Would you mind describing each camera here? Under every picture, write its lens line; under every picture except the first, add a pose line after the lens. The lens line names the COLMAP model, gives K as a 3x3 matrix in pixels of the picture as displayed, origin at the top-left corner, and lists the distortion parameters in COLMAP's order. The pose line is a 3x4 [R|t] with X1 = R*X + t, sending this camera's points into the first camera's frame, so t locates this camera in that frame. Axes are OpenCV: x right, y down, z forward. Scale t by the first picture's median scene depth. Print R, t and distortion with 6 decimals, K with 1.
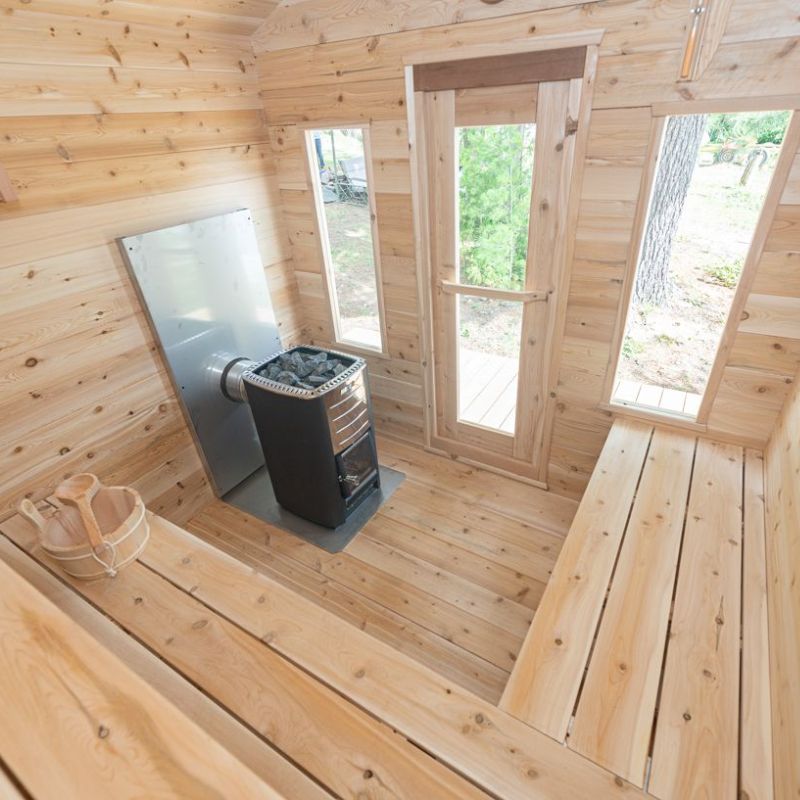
lens RADIAL K [[465.9, 0, 418.7], [0, 465.9, 398.2], [0, 0, 1]] dist [0.016049, -0.005238]
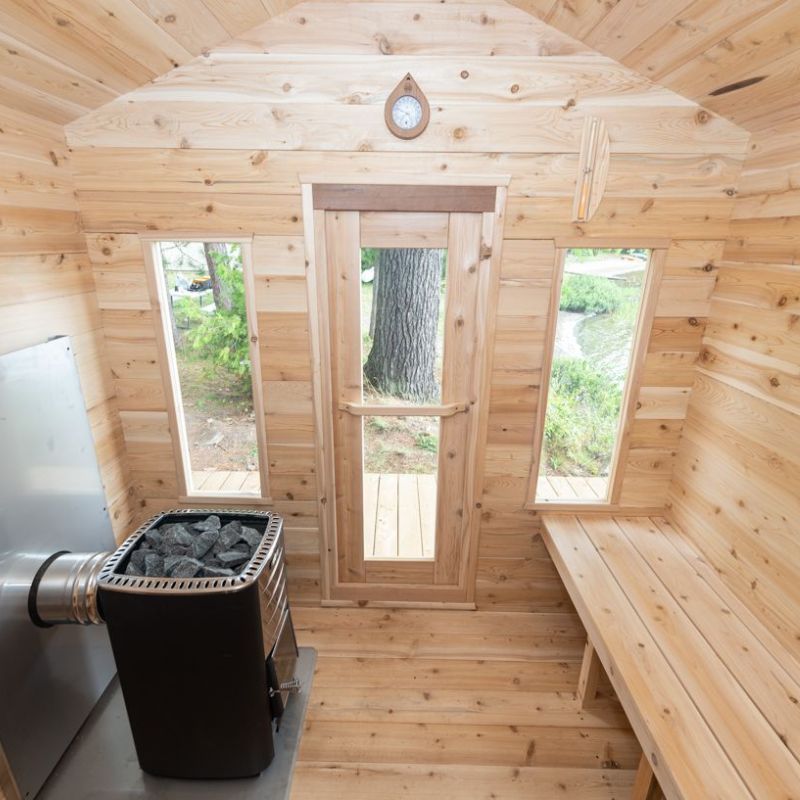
lens RADIAL K [[465.9, 0, 418.7], [0, 465.9, 398.2], [0, 0, 1]] dist [0.016049, -0.005238]
pose [[0.866485, -0.103166, 0.488426, -0.280749], [0.211137, 0.962329, -0.171300, -0.086509], [-0.452354, 0.251554, 0.855626, 0.191356]]
